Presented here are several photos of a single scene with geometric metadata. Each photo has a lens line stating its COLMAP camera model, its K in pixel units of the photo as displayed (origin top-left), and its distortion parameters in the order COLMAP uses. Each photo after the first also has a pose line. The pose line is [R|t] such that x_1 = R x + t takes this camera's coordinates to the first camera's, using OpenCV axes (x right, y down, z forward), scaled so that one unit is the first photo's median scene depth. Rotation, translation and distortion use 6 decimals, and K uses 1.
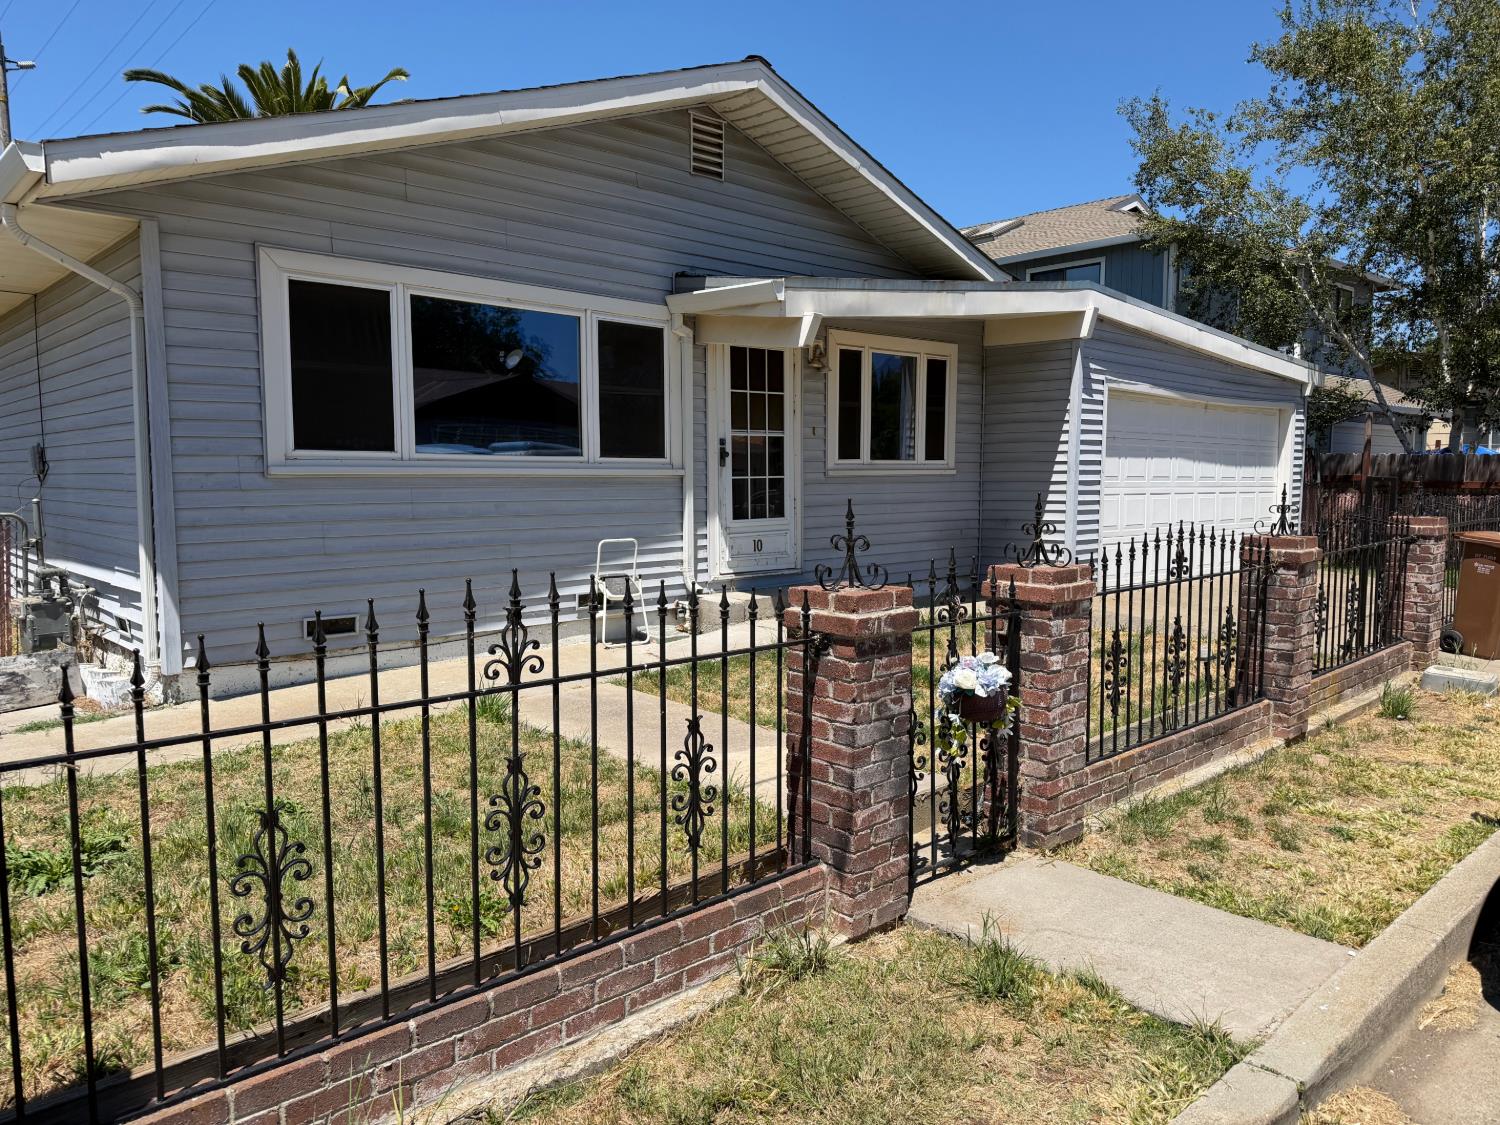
lens RADIAL K [[1052.6, 0, 746.4], [0, 1052.6, 575.5], [0, 0, 1]] dist [0.066151, -0.080532]
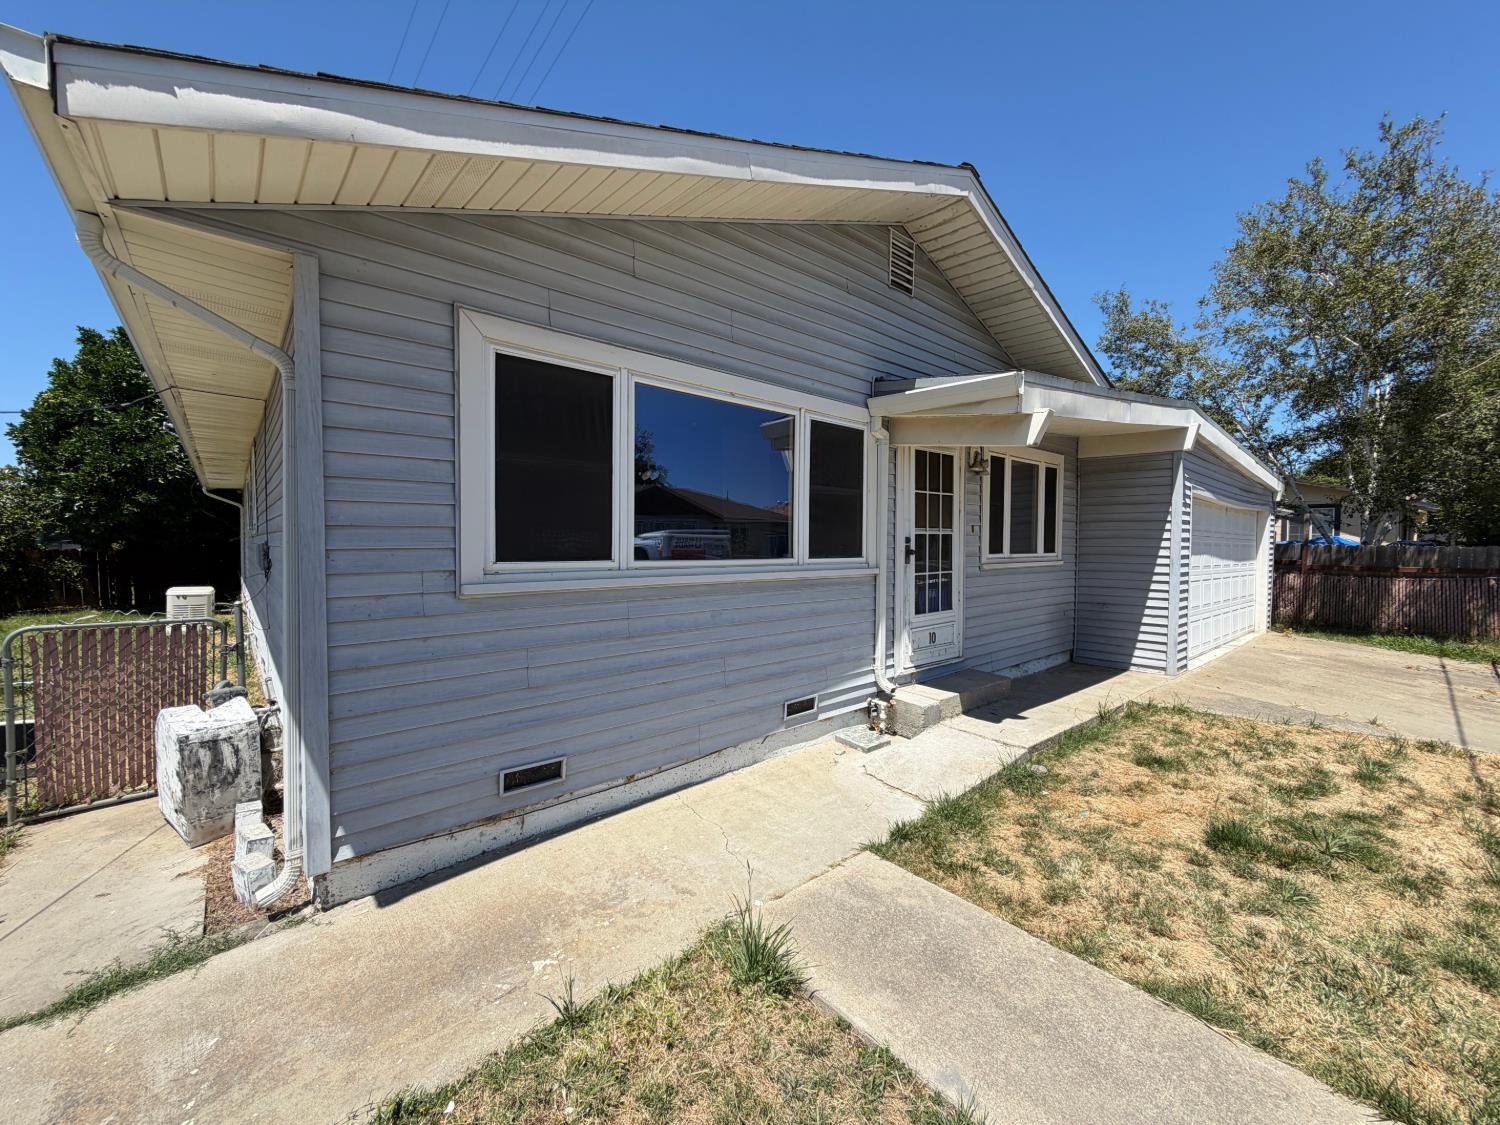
lens RADIAL K [[596.9, 0, 747.7], [0, 596.9, 562.0], [0, 0, 1]] dist [-0.002279, 0.000563]
pose [[0.999439, 0.006991, -0.032757, -0.167195], [-0.009064, 0.997935, -0.063588, -0.069576], [0.032244, 0.063849, 0.997439, 0.423542]]
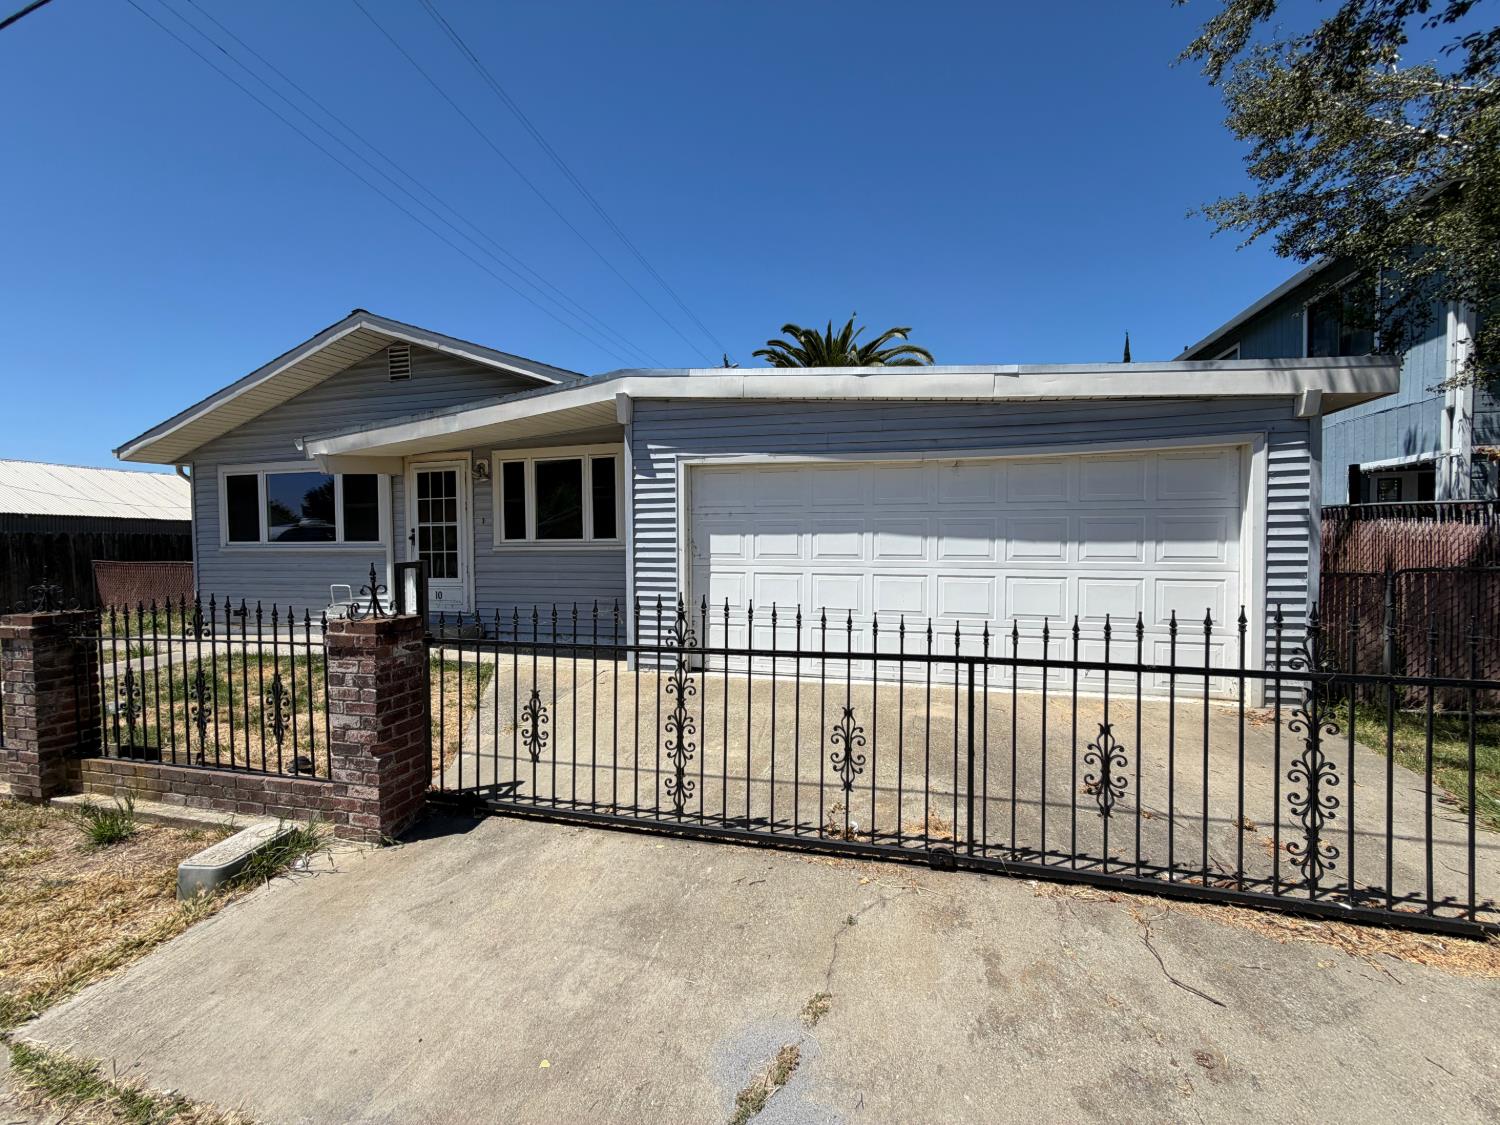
lens RADIAL K [[596.9, 0, 727.9], [0, 596.9, 563.5], [0, 0, 1]] dist [-0.002279, 0.000563]
pose [[0.525691, 0.026461, -0.850264, 1.078551], [-0.075062, 0.997060, -0.015379, -0.102079], [0.847358, 0.071907, 0.526131, 0.961748]]
